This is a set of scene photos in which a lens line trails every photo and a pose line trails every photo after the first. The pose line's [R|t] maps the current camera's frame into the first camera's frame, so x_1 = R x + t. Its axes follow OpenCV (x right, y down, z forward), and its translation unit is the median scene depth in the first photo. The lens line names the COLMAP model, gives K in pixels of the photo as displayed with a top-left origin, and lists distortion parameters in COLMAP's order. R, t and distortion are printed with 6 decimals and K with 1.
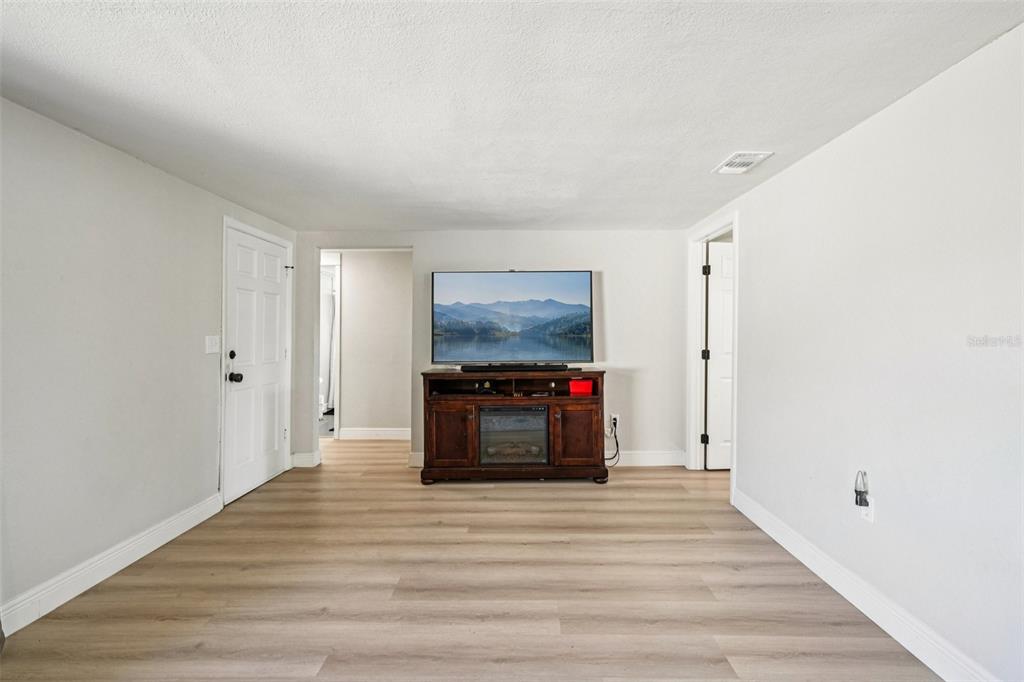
lens RADIAL K [[443.3, 0, 516.7], [0, 443.3, 331.1], [0, 0, 1]] dist [-0.000599, -0.000132]
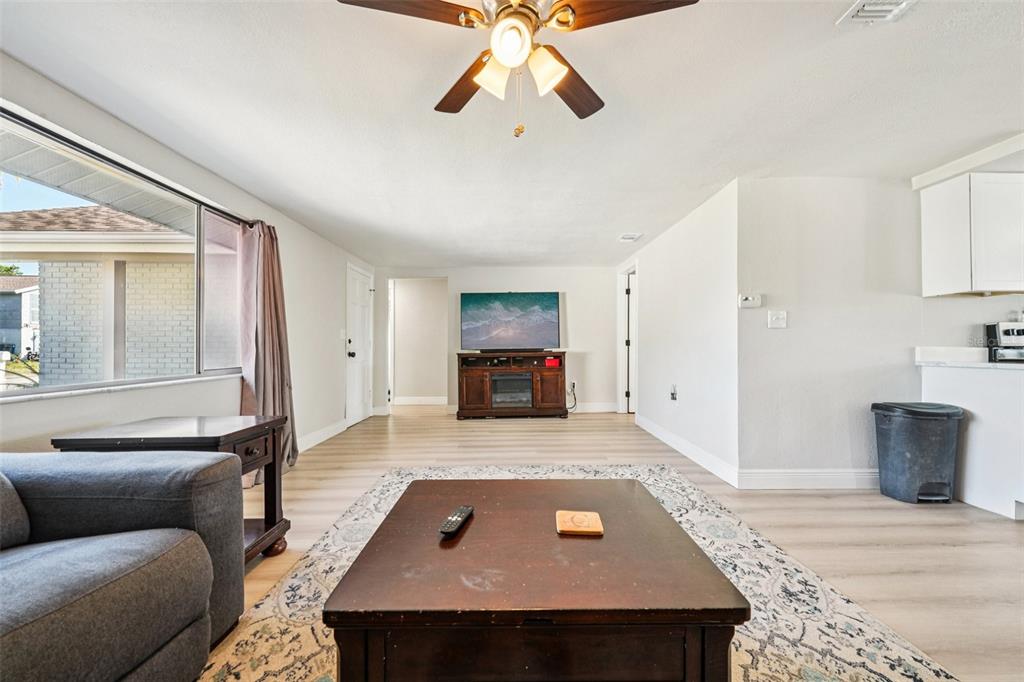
lens RADIAL K [[397.1, 0, 518.8], [0, 397.1, 341.7], [0, 0, 1]] dist [-0.000606, -0.000069]
pose [[0.999531, -0.006038, 0.030018, -0.025033], [0.006245, 0.999957, -0.006806, 0.060889], [-0.029976, 0.006990, 0.999526, -0.504337]]
